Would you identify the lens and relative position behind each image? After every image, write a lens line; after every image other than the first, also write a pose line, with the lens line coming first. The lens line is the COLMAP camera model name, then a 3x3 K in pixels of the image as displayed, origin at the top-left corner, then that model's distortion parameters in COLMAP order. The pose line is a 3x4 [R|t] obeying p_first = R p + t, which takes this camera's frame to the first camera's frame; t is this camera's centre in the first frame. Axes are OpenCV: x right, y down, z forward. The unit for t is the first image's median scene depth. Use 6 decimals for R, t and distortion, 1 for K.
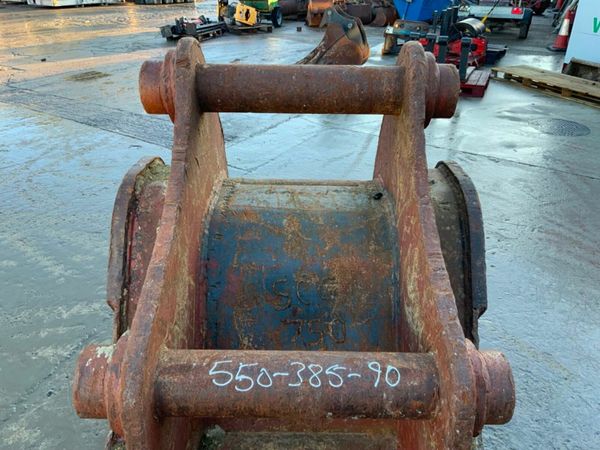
lens RADIAL K [[492.6, 0, 302.0], [0, 492.6, 228.2], [0, 0, 1]] dist [0.040190, -0.057510]
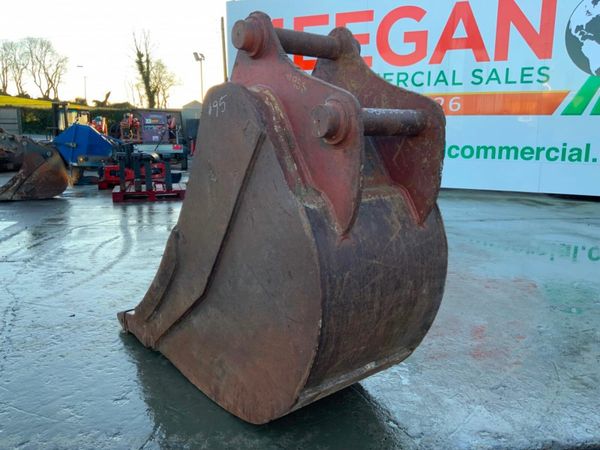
lens RADIAL K [[492.6, 0, 296.9], [0, 492.6, 226.7], [0, 0, 1]] dist [0.040190, -0.057510]
pose [[0.775261, -0.130792, 0.617951, -0.115486], [0.310007, 0.931179, -0.191836, 0.070800], [-0.550332, 0.340292, 0.762454, -0.029042]]
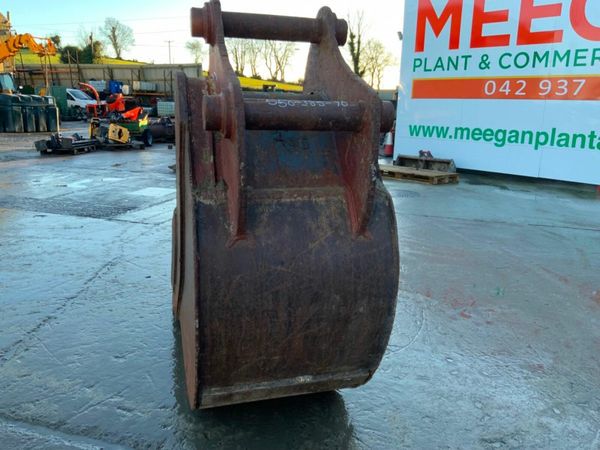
lens RADIAL K [[492.6, 0, 299.4], [0, 492.6, 226.4], [0, 0, 1]] dist [0.040190, -0.057510]
pose [[0.961702, -0.053128, 0.268900, -0.039078], [0.121128, 0.962420, -0.243054, 0.081854], [-0.245882, 0.266317, 0.931997, -0.056087]]
